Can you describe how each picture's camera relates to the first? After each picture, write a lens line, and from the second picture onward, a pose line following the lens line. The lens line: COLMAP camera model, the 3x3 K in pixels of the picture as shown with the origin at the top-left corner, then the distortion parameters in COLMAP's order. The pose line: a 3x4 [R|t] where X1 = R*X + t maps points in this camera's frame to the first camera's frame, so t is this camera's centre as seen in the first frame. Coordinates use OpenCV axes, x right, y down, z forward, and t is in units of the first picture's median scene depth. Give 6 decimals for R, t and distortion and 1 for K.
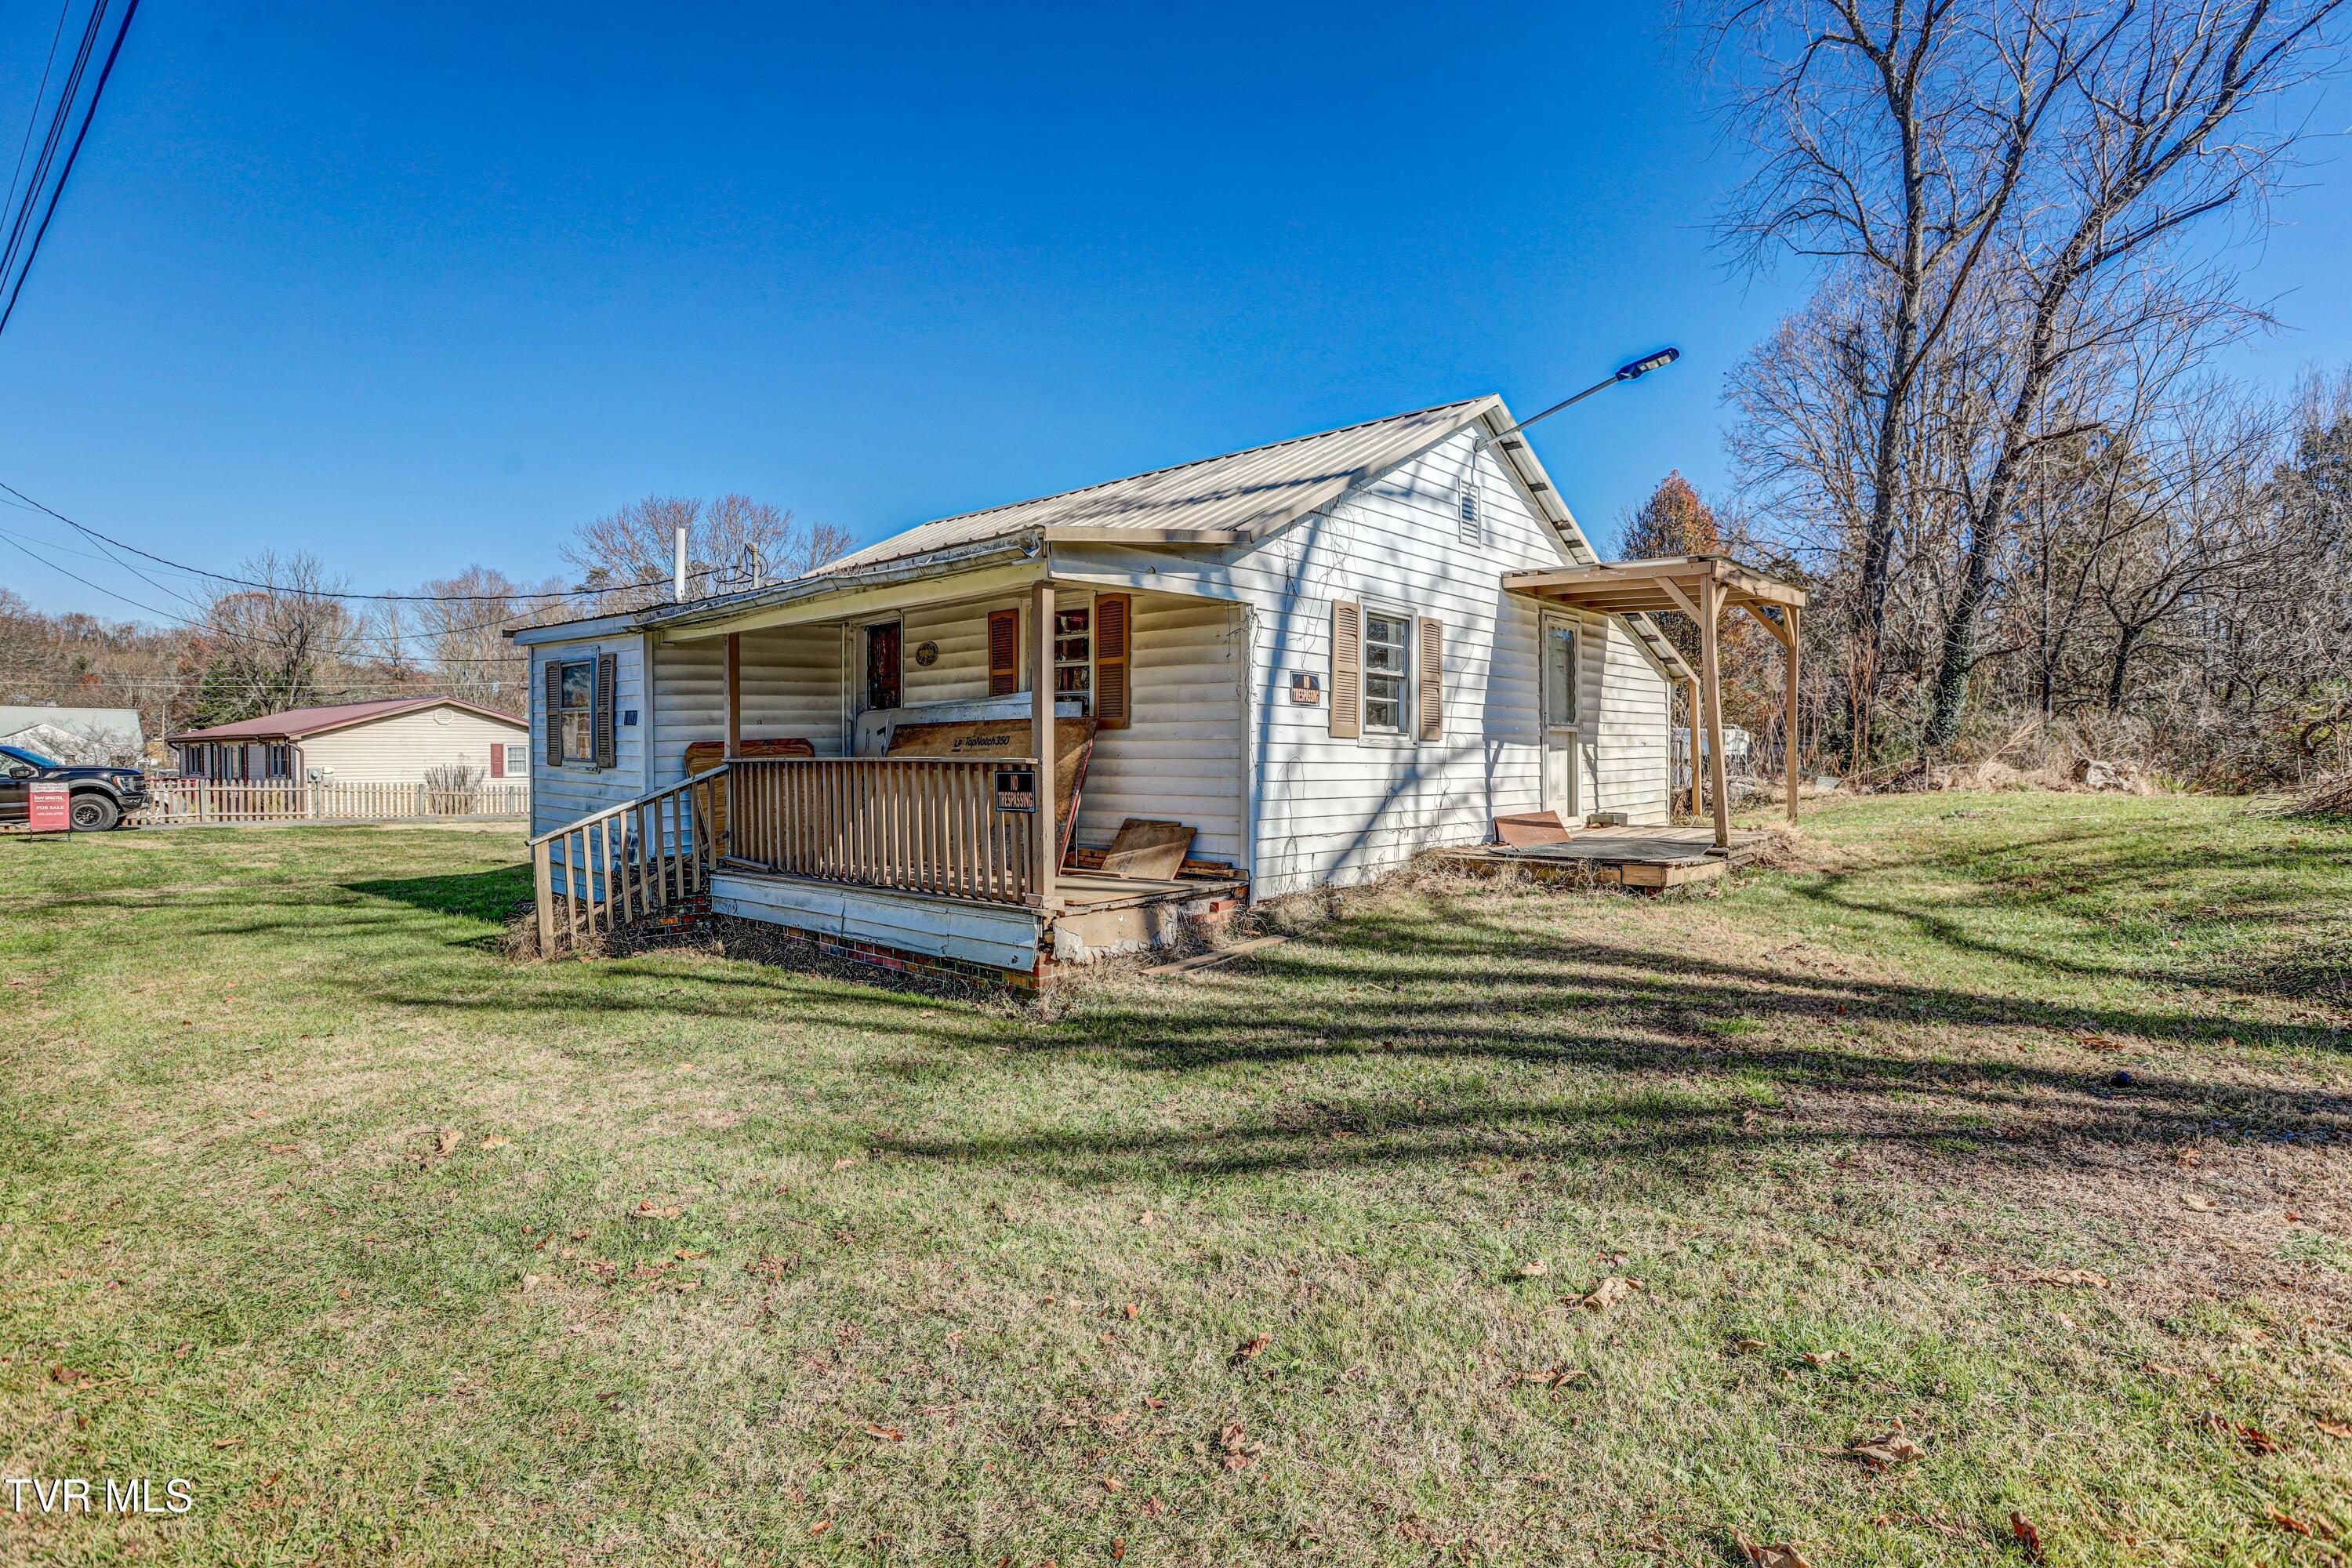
lens RADIAL K [[1140.8, 0, 1176.0], [0, 1140.8, 784.0], [0, 0, 1]] dist [-0.063144, 0.028135]
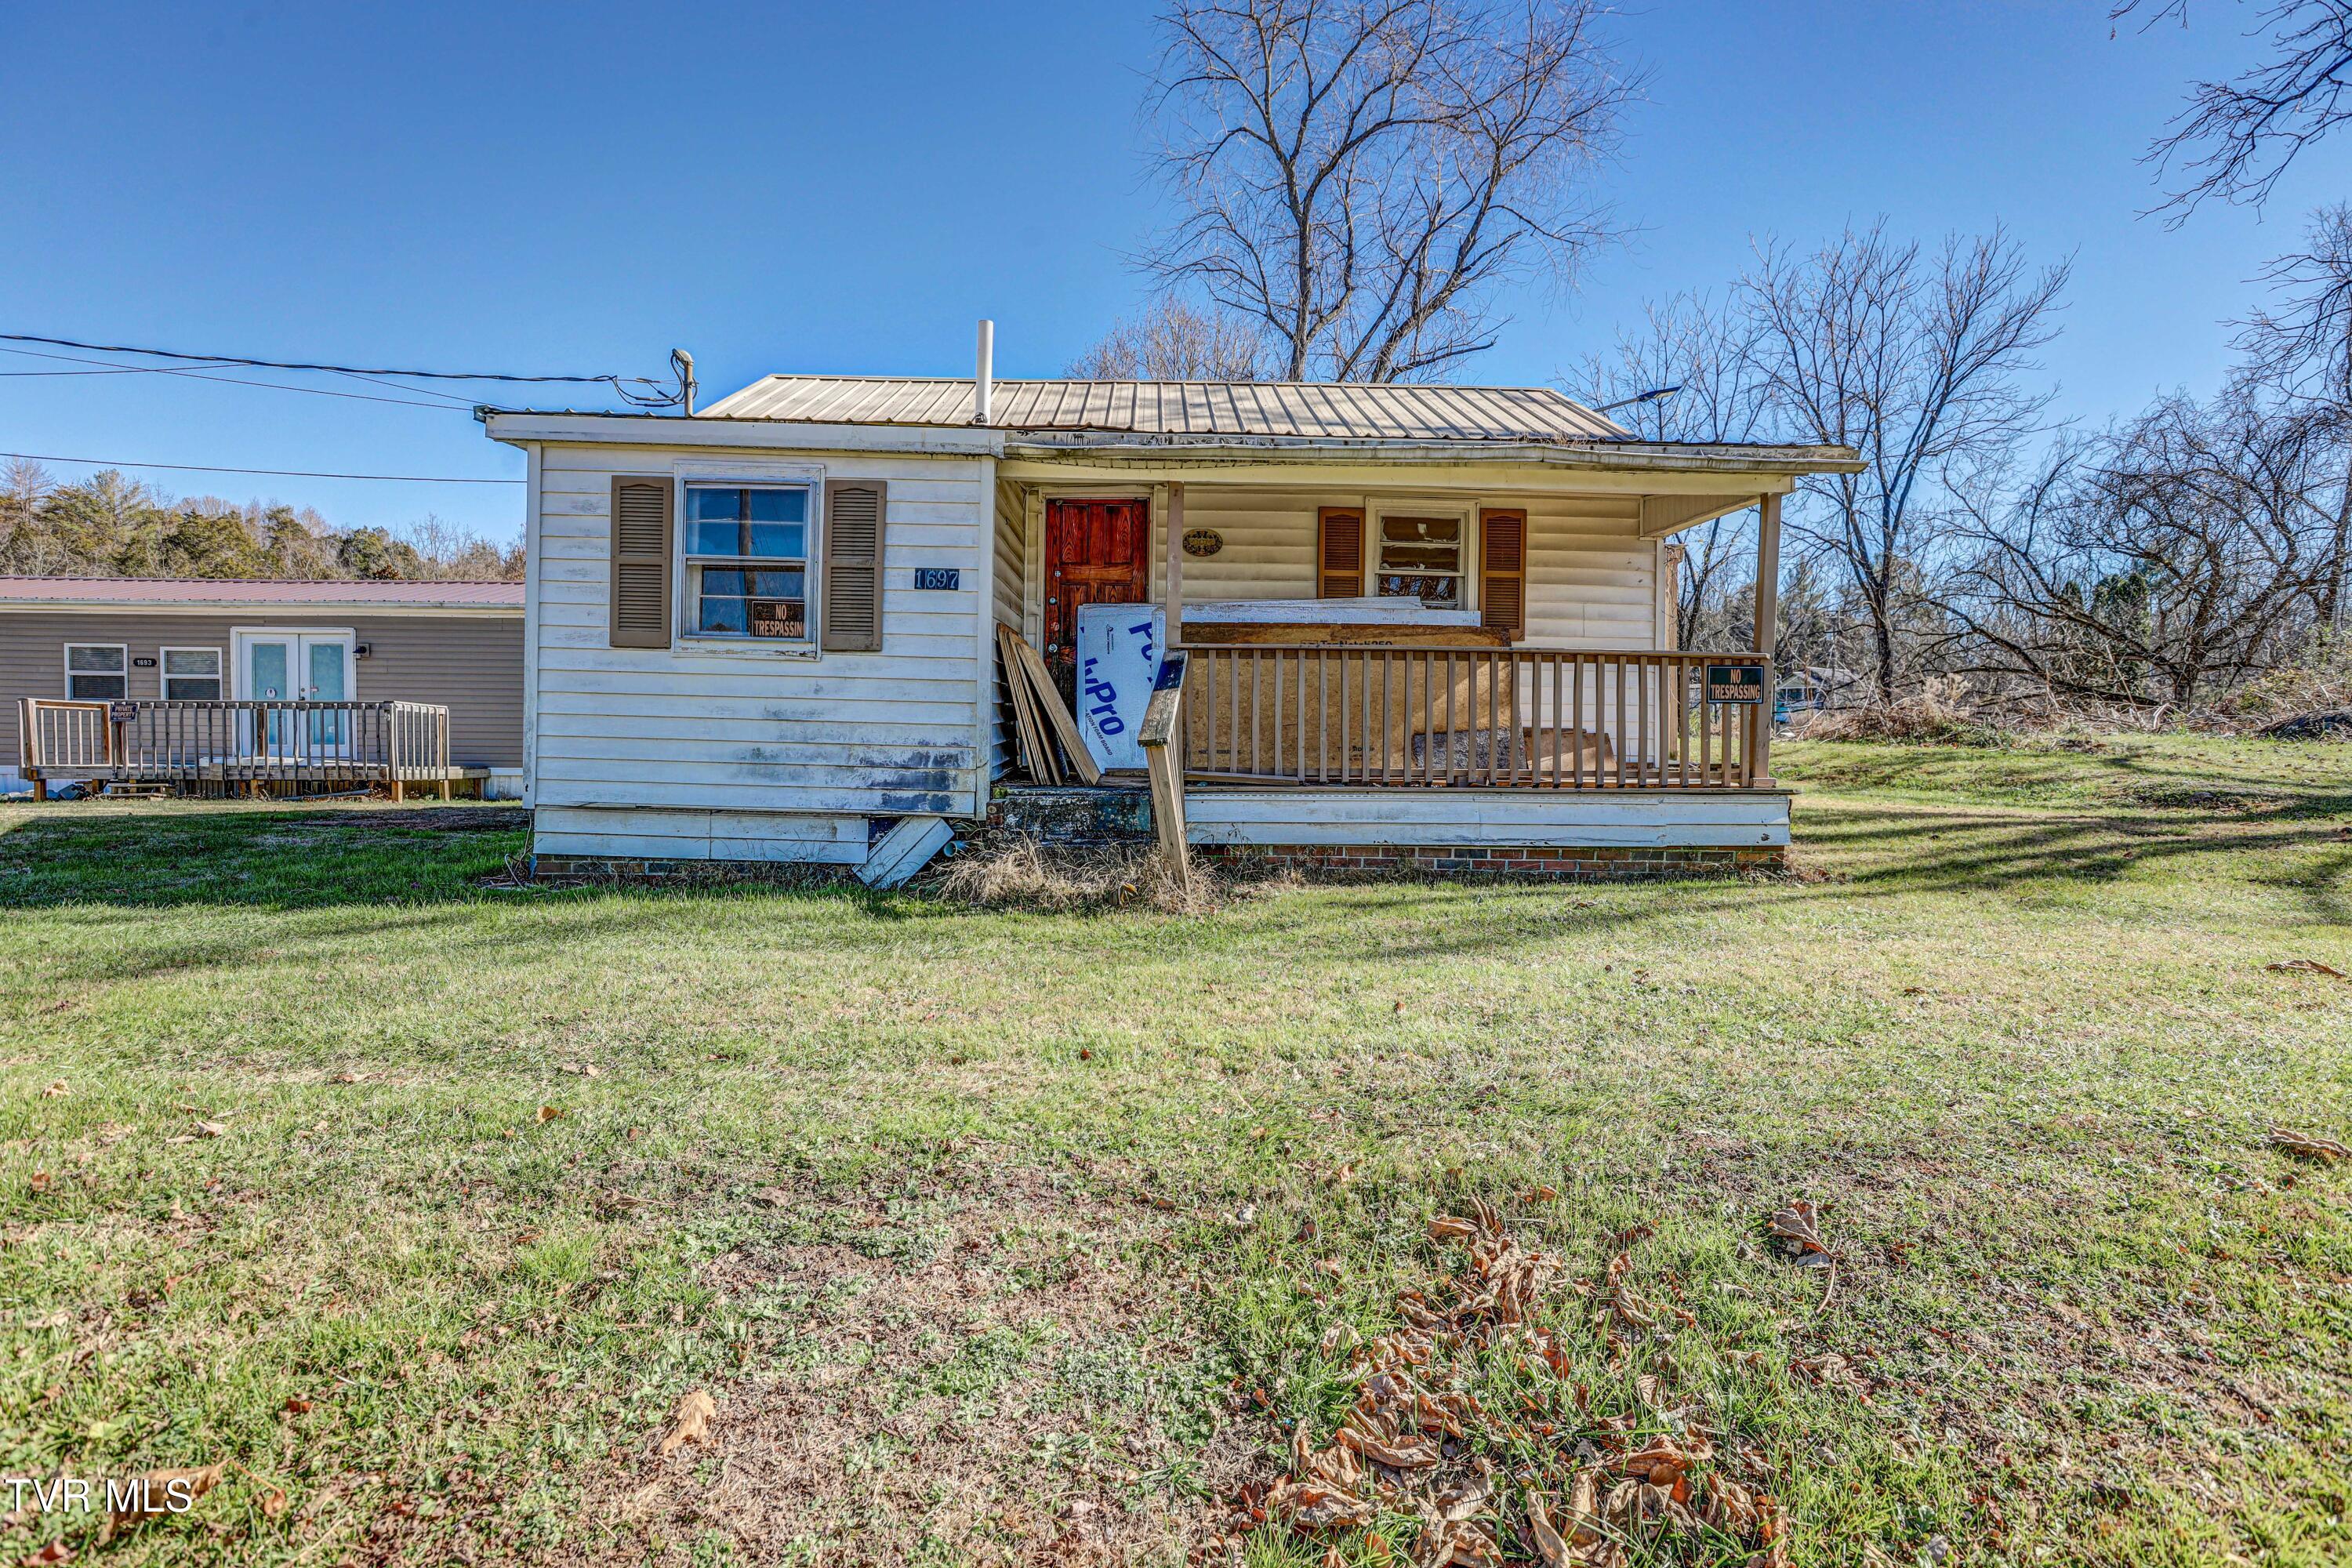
lens RADIAL K [[1127.1, 0, 1174.0], [0, 1127.1, 770.1], [0, 0, 1]] dist [-0.041040, 0.014895]
pose [[0.731465, -0.010631, 0.681796, -0.760889], [0.005916, 0.999940, 0.009246, 0.045305], [-0.681853, -0.002730, 0.731484, 0.368639]]
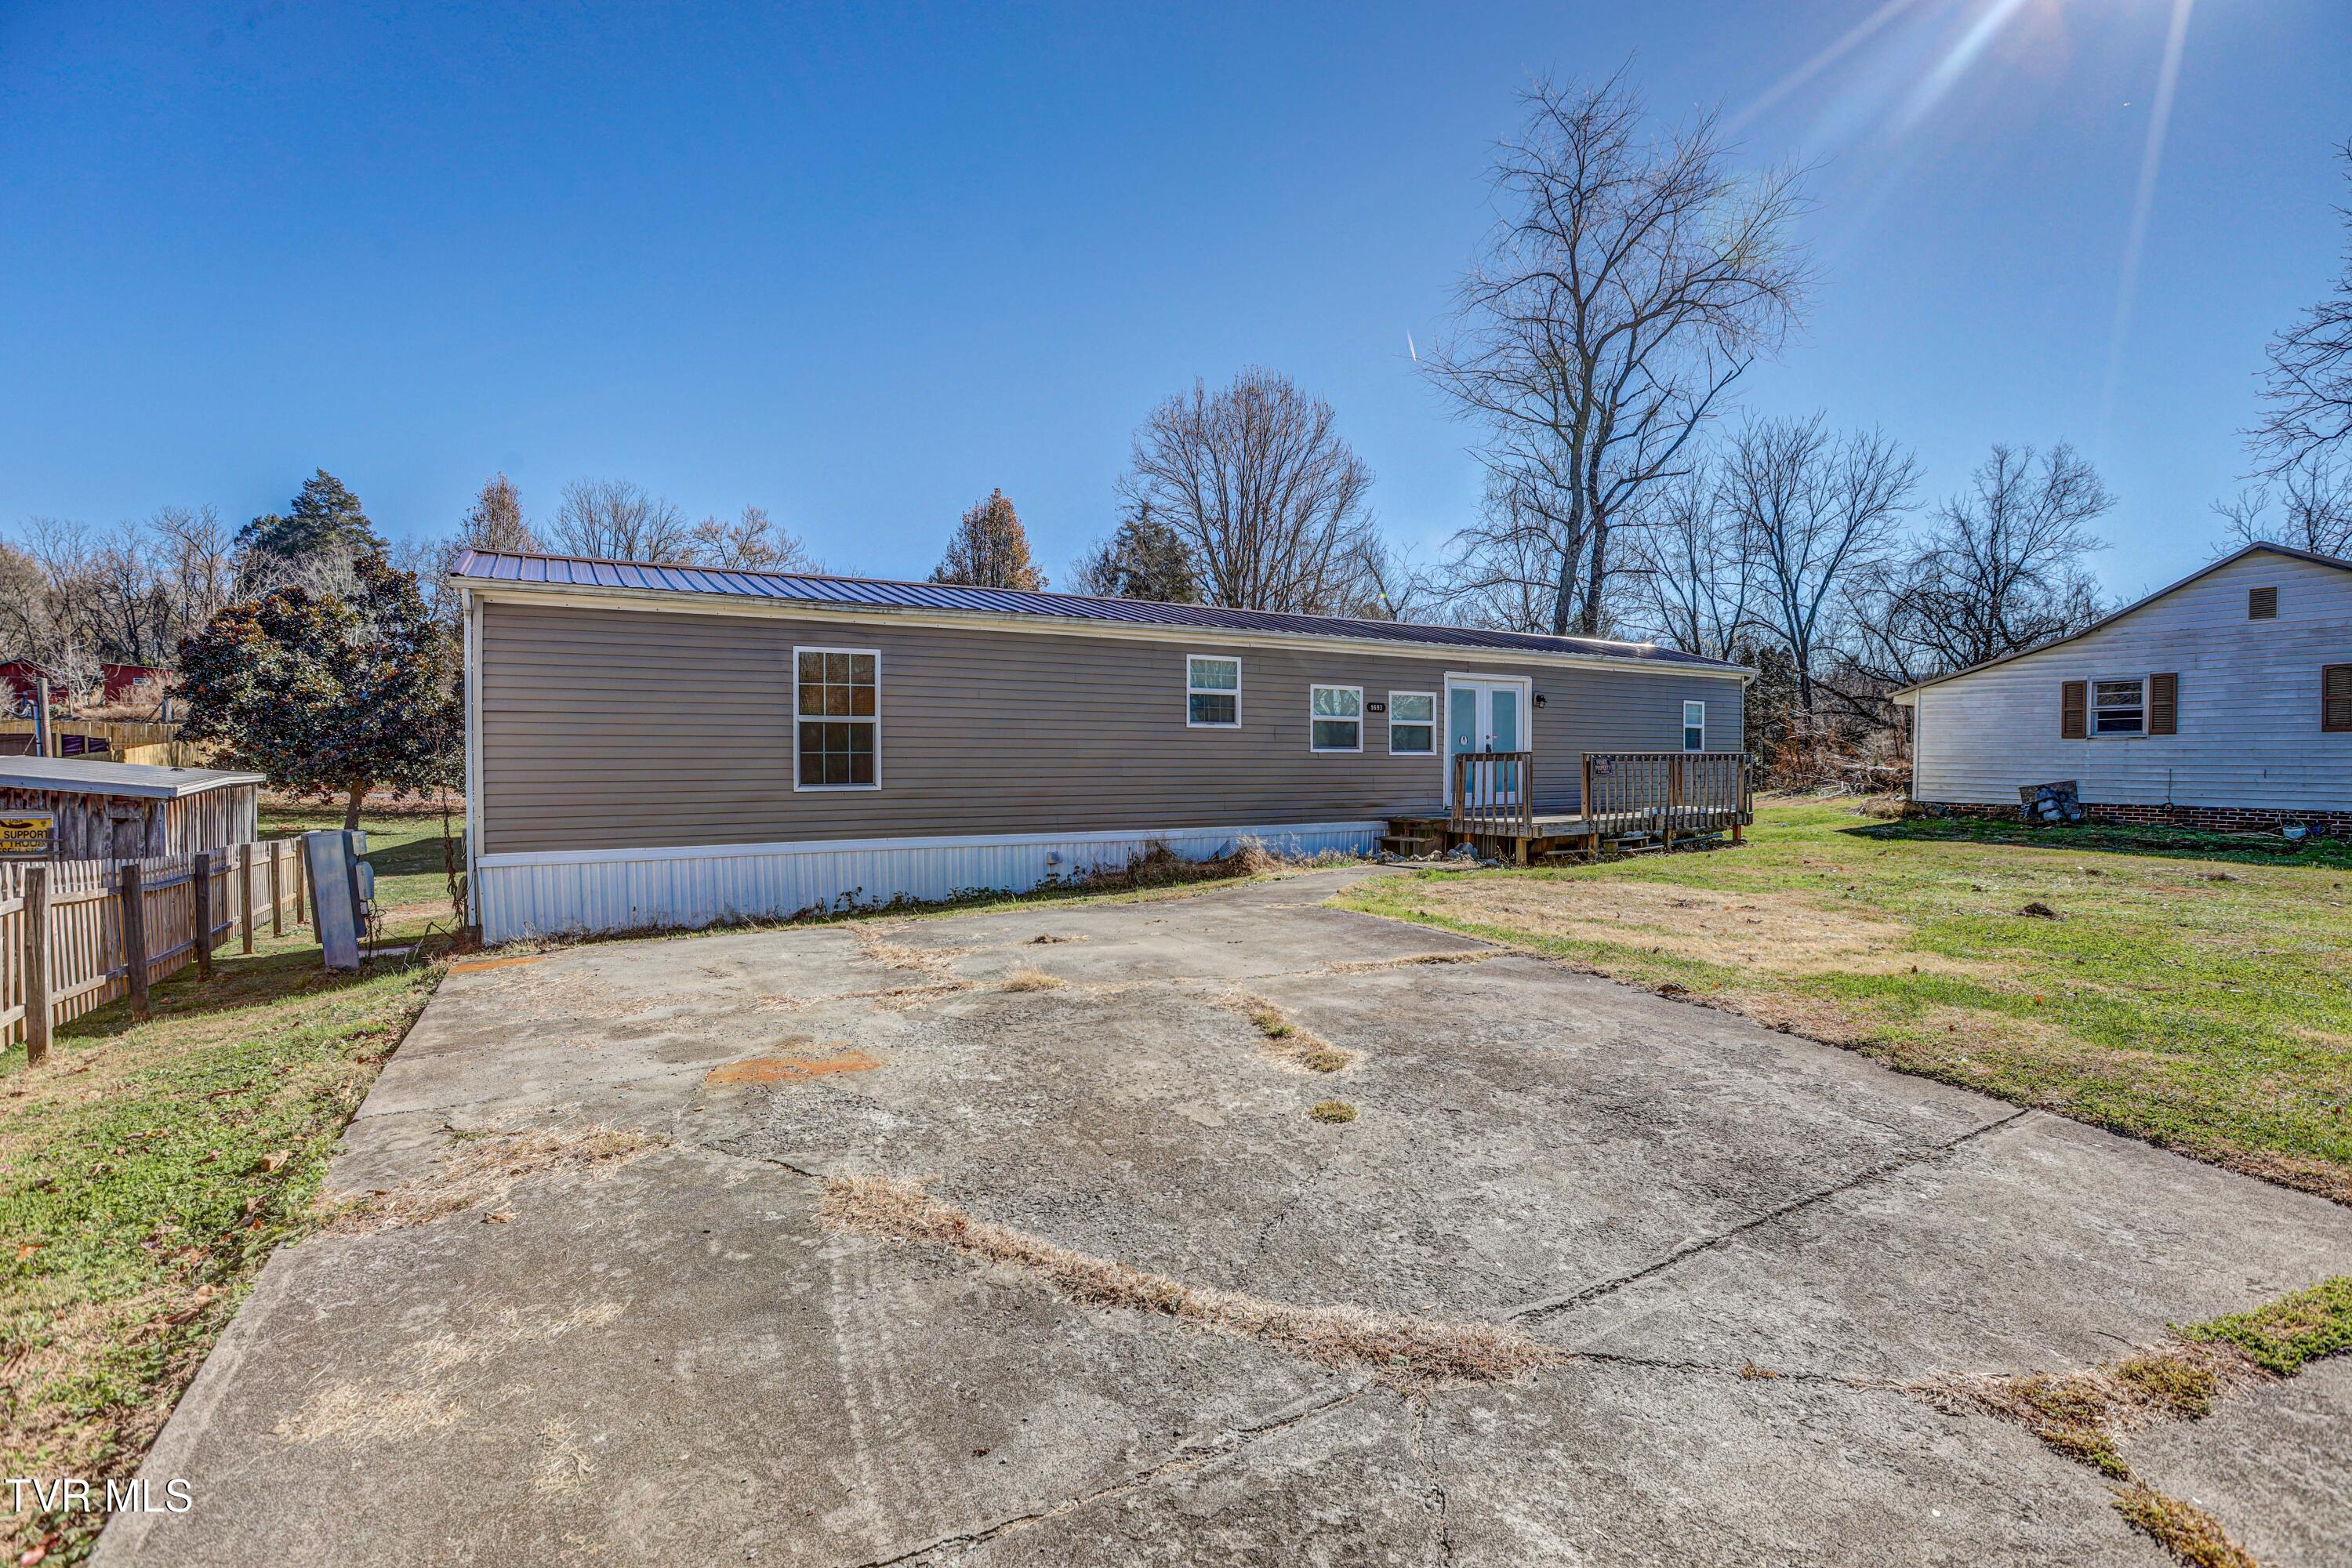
lens RADIAL K [[1095.1, 0, 1178.0], [0, 1095.1, 782.2], [0, 0, 1]] dist [-0.055474, 0.021924]
pose [[0.321831, -0.019625, 0.946594, -2.288408], [0.024475, 0.999623, 0.012403, -0.034728], [-0.946481, 0.019176, 0.322190, 2.442837]]
